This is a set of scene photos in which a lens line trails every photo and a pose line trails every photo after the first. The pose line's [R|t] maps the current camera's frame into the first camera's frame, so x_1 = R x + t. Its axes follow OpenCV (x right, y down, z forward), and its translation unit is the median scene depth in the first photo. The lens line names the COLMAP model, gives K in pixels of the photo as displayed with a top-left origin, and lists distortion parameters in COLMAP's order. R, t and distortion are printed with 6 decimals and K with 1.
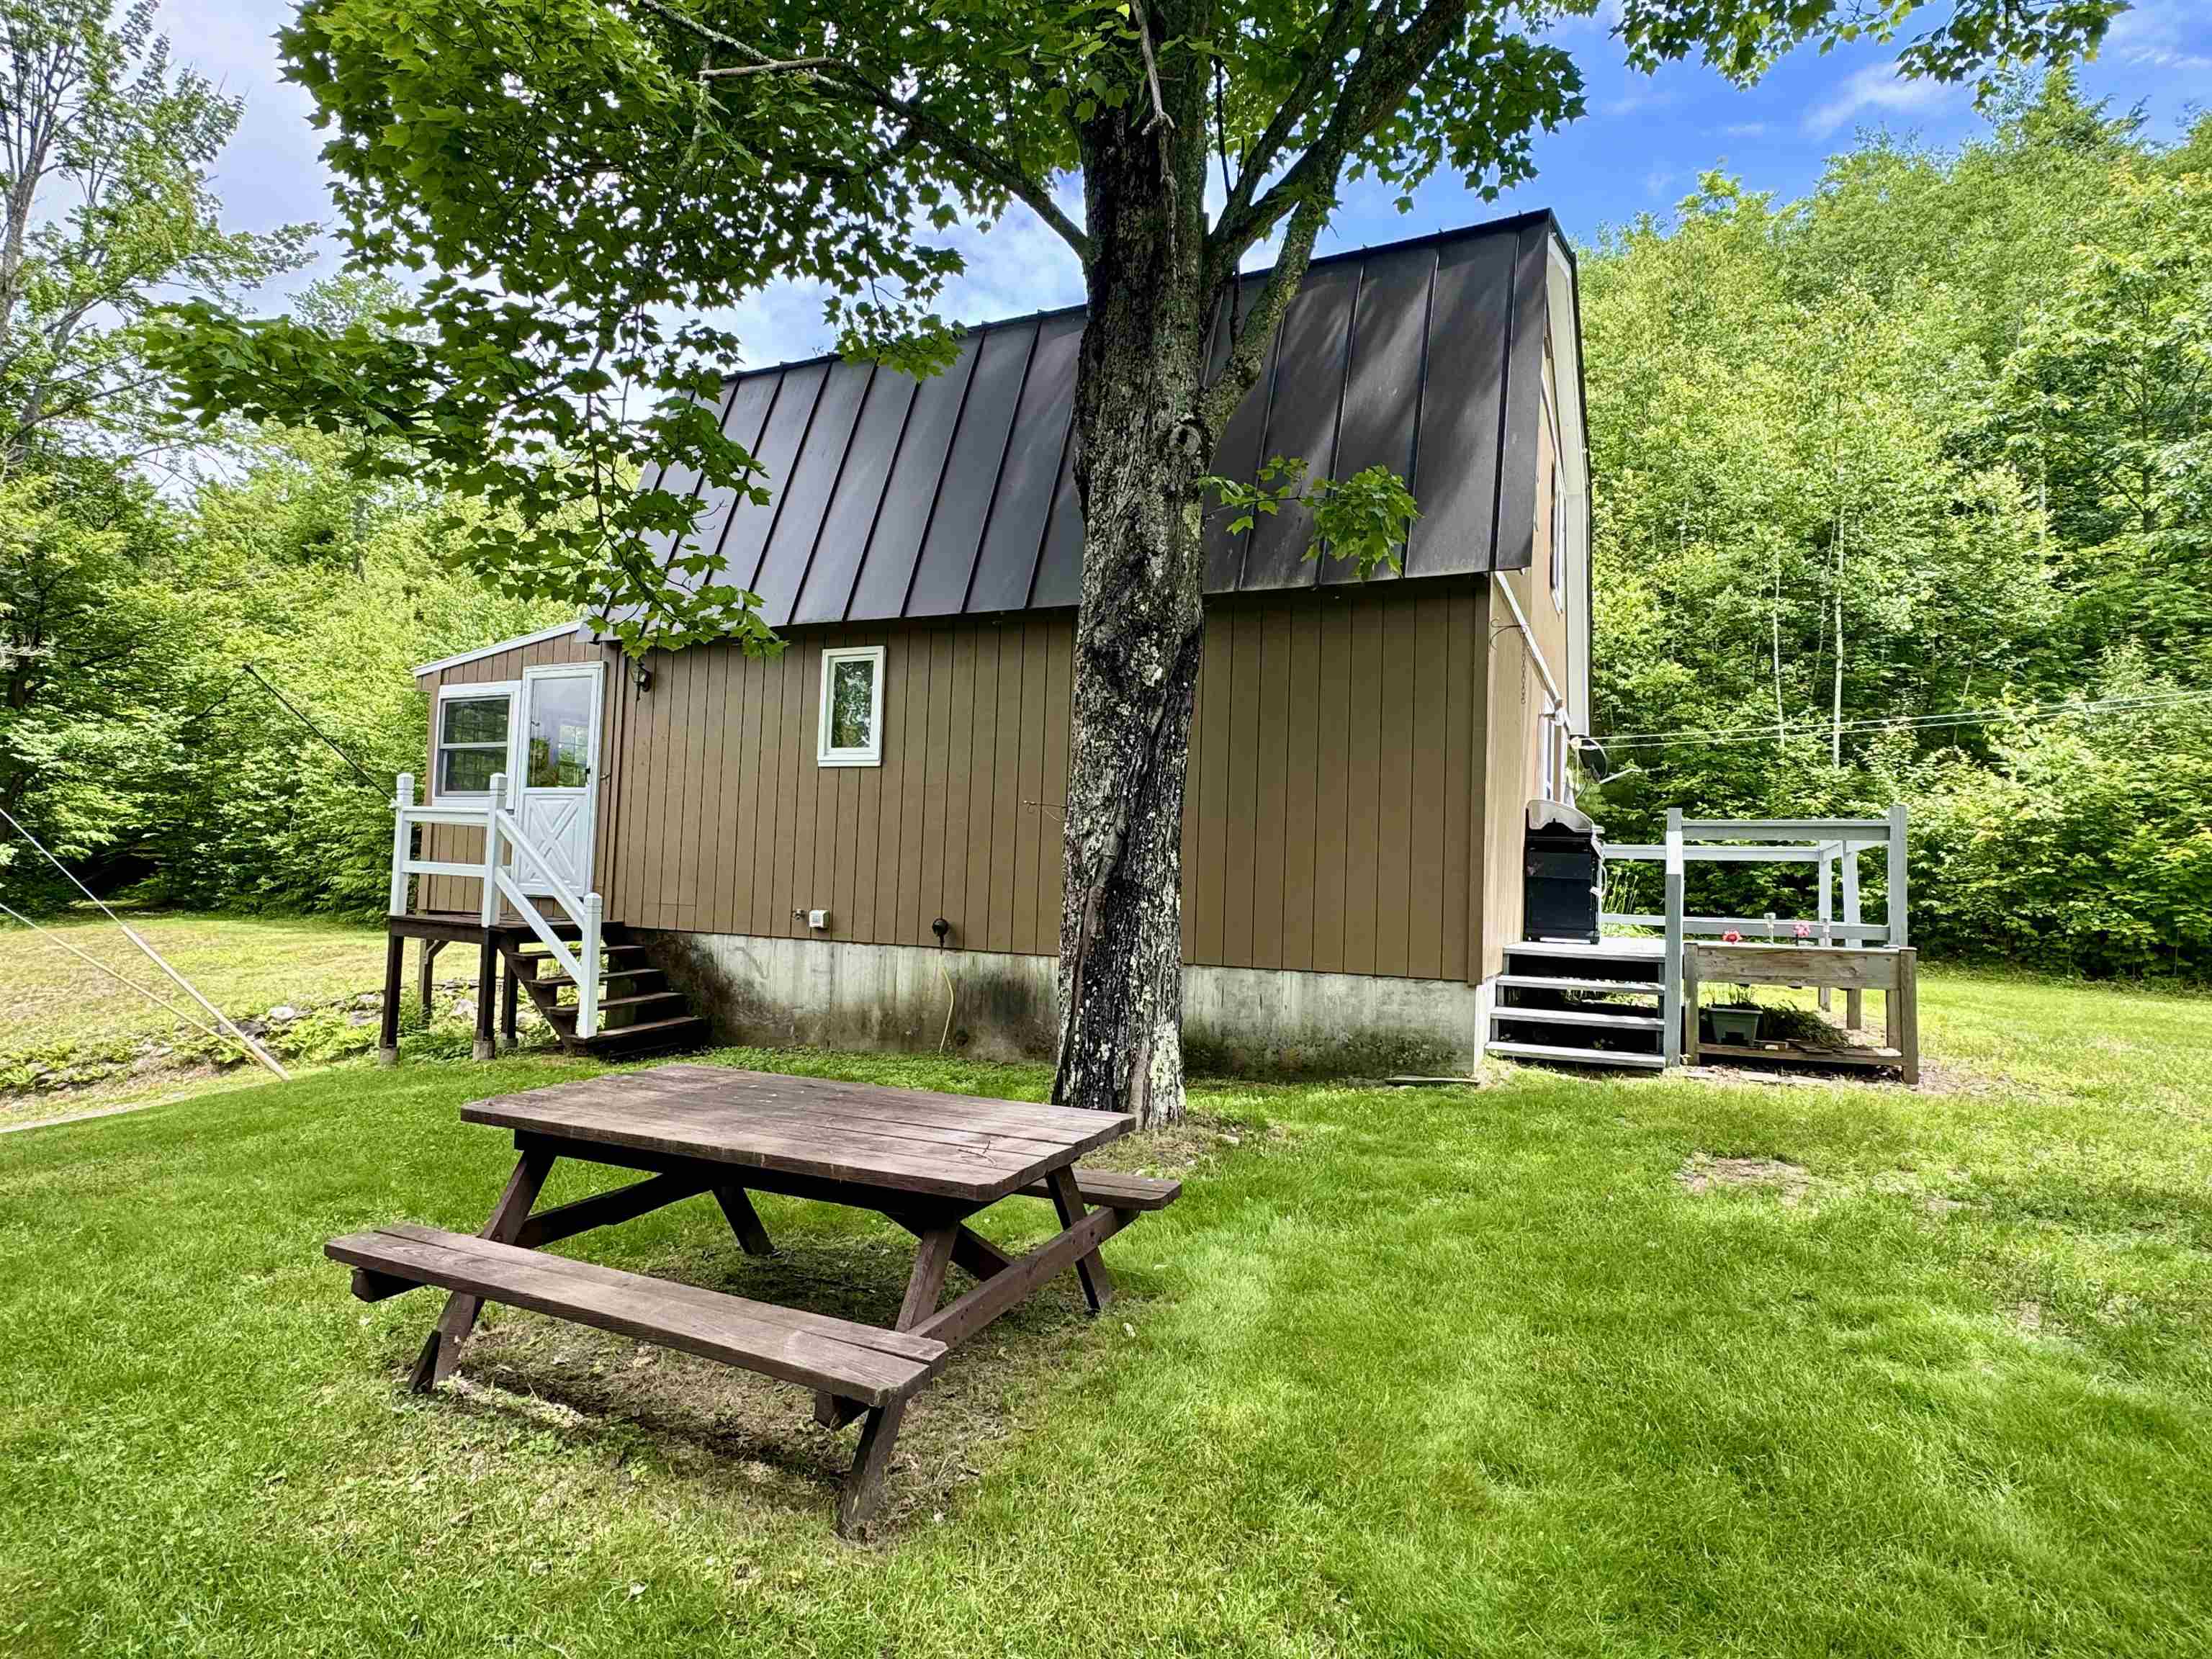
lens RADIAL K [[1159.1, 0, 1095.1], [0, 1159.1, 827.0], [0, 0, 1]] dist [-0.009888, 0.003186]
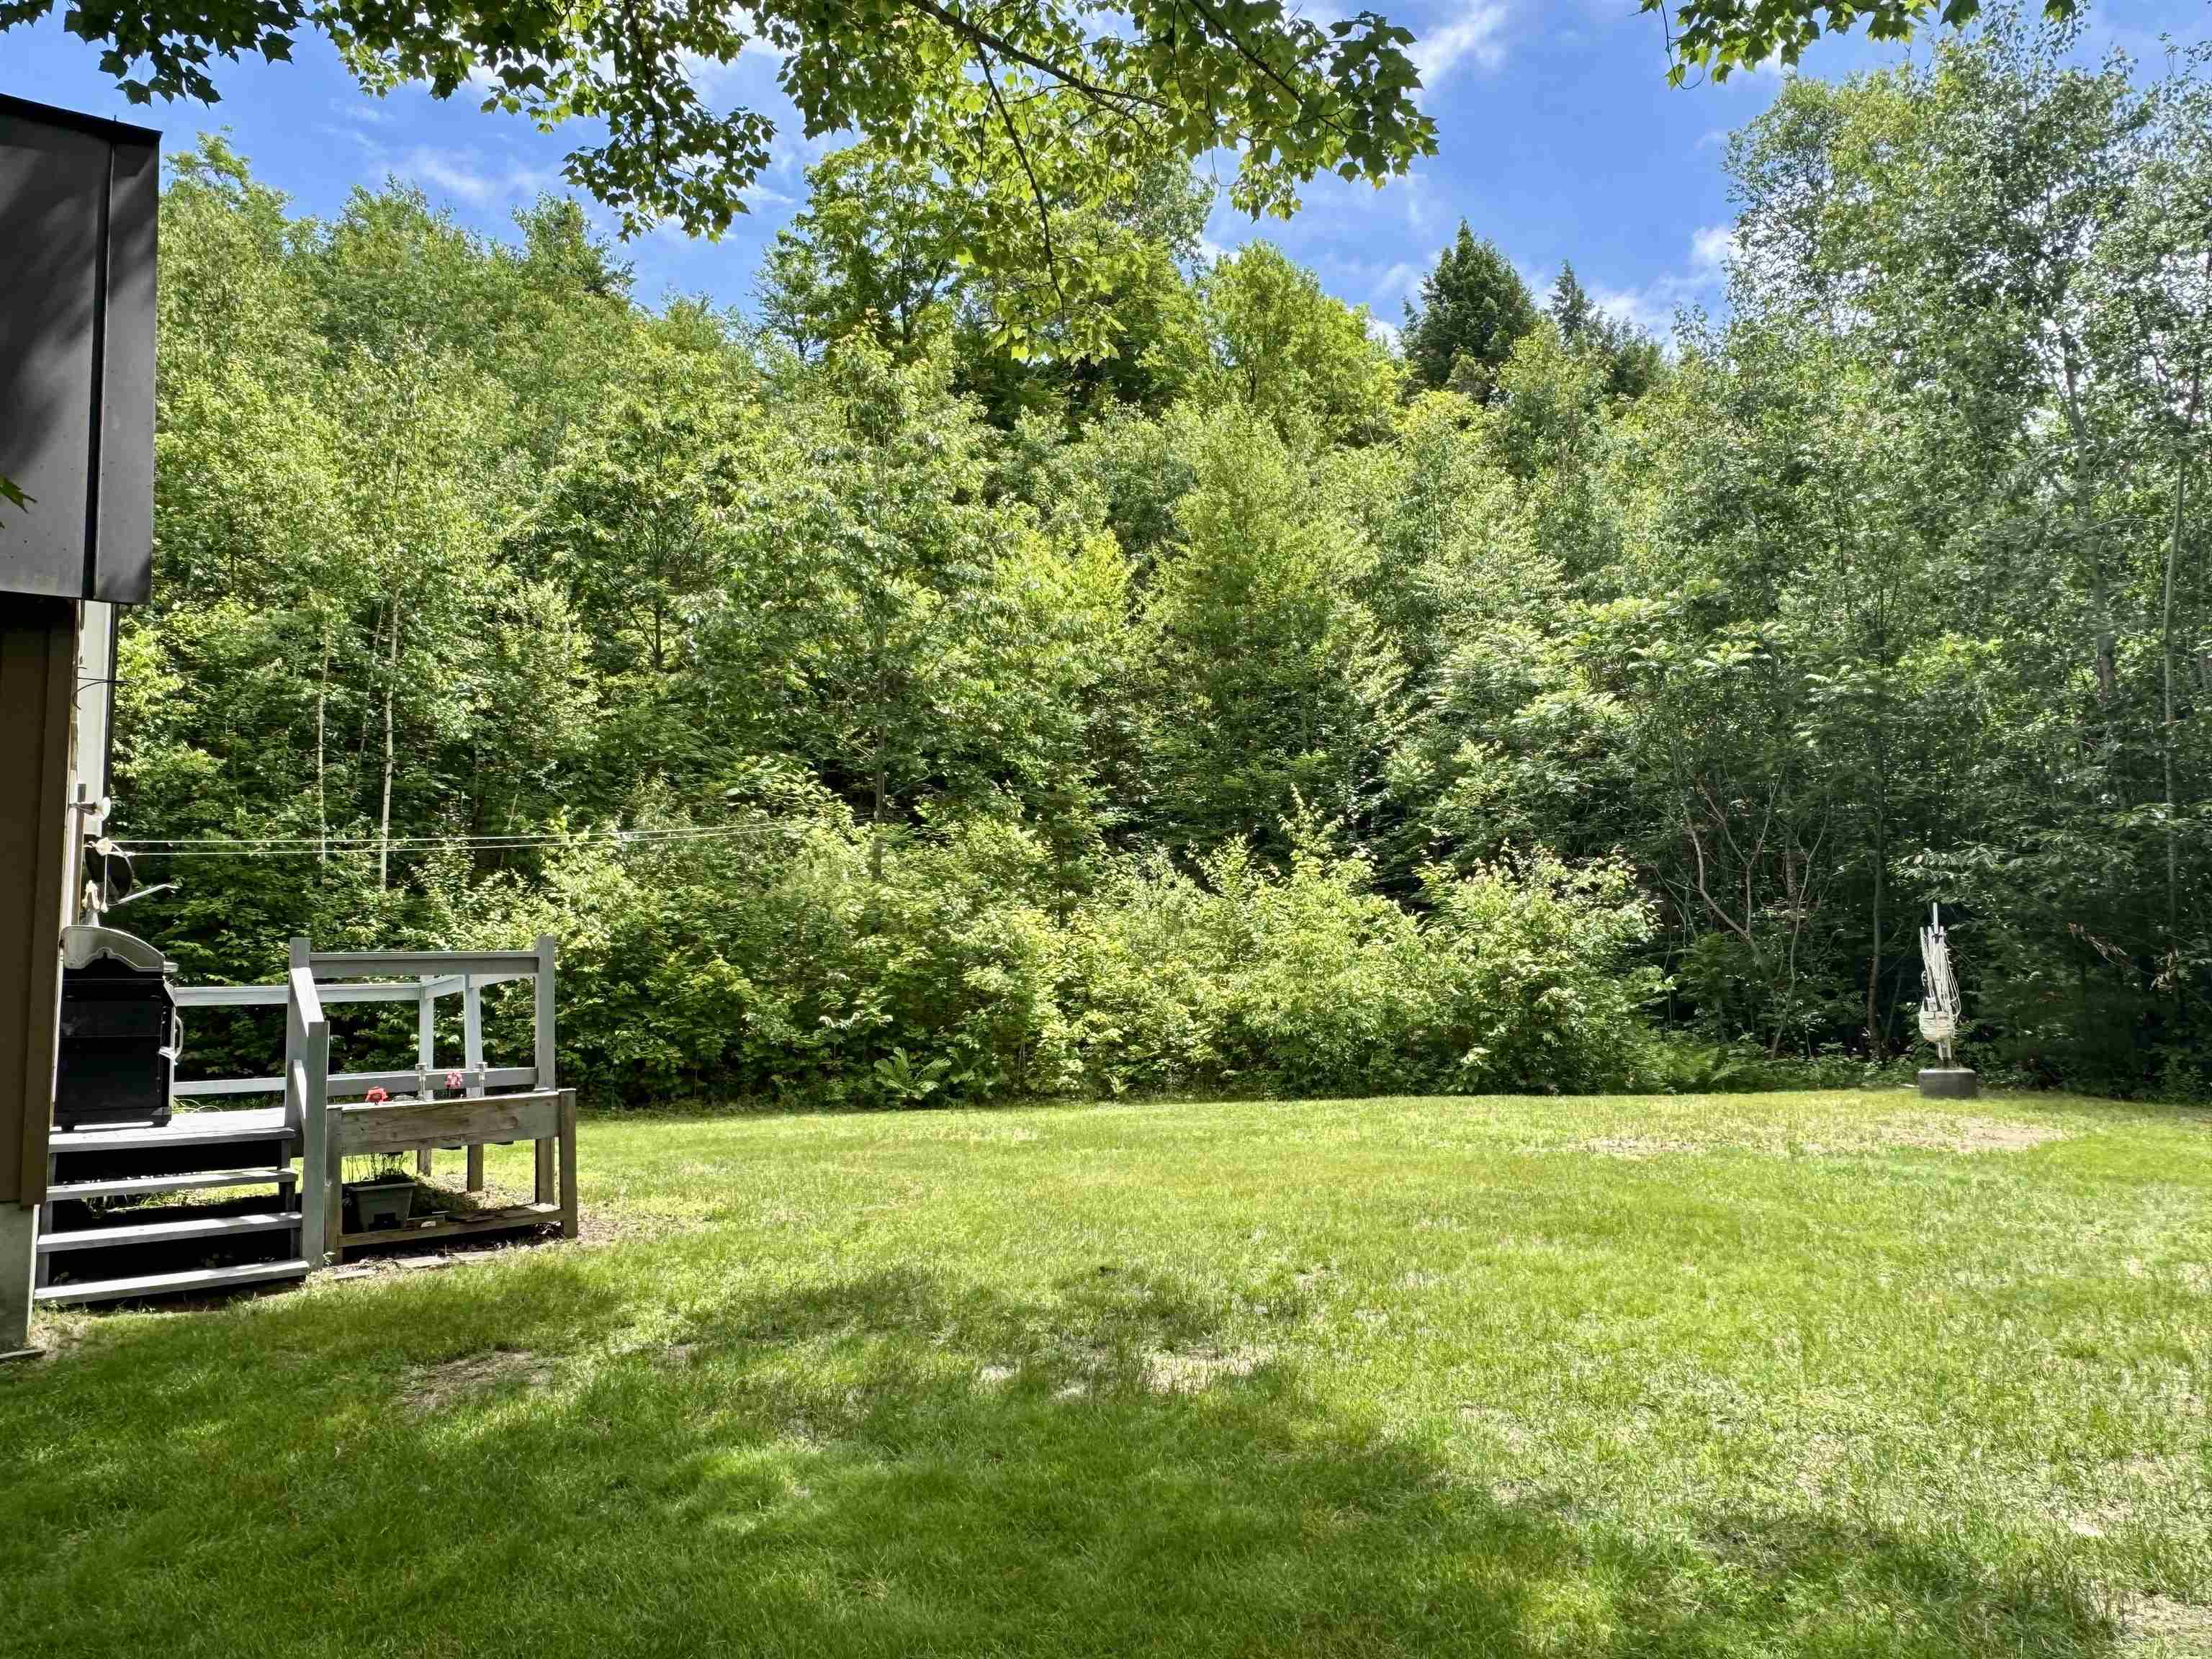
lens RADIAL K [[1476.2, 0, 1064.9], [0, 1476.2, 825.7], [0, 0, 1]] dist [-0.004307, 0.001510]
pose [[0.507087, 0.062437, 0.859630, -0.046939], [0.016188, 0.996507, -0.081928, -0.000828], [-0.861743, 0.055461, 0.504305, 0.019042]]
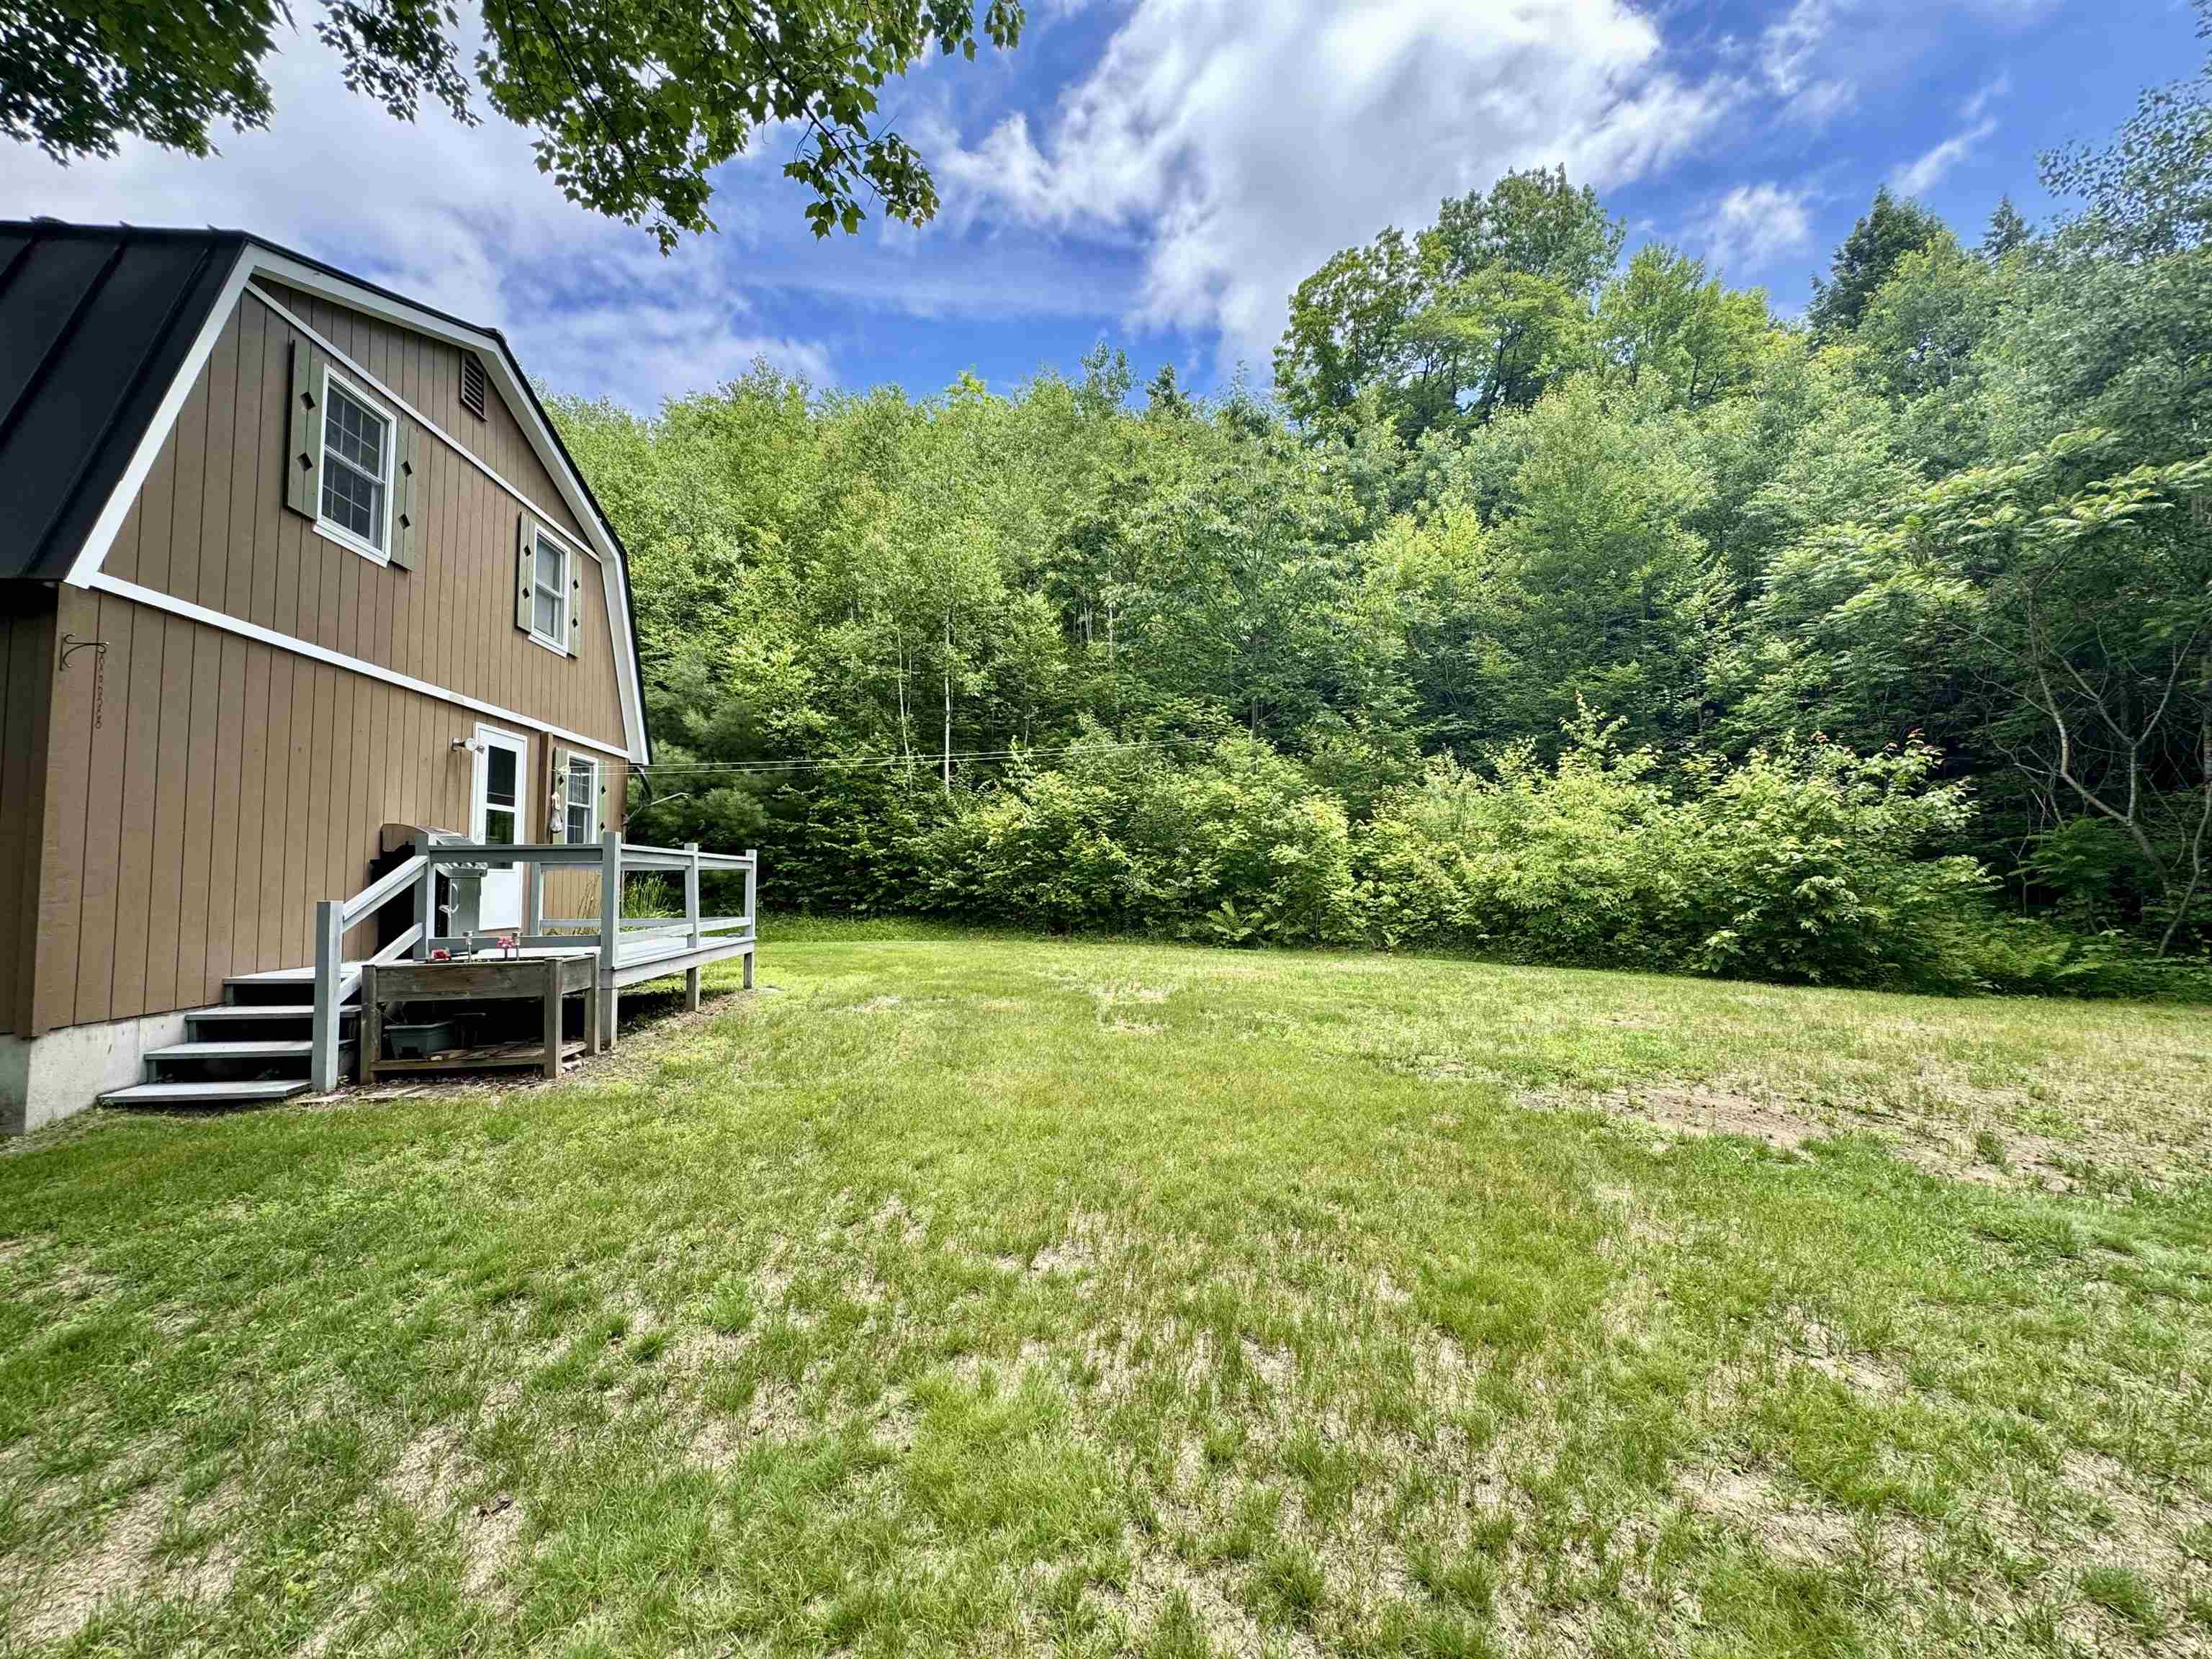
lens RADIAL K [[879.0, 0, 1084.1], [0, 879.0, 827.0], [0, 0, 1]] dist [0.000269, -0.000606]
pose [[0.854526, -0.009464, 0.519323, 0.255698], [0.011620, 0.999932, -0.000898, -0.006044], [-0.519279, 0.006802, 0.854578, -0.004717]]
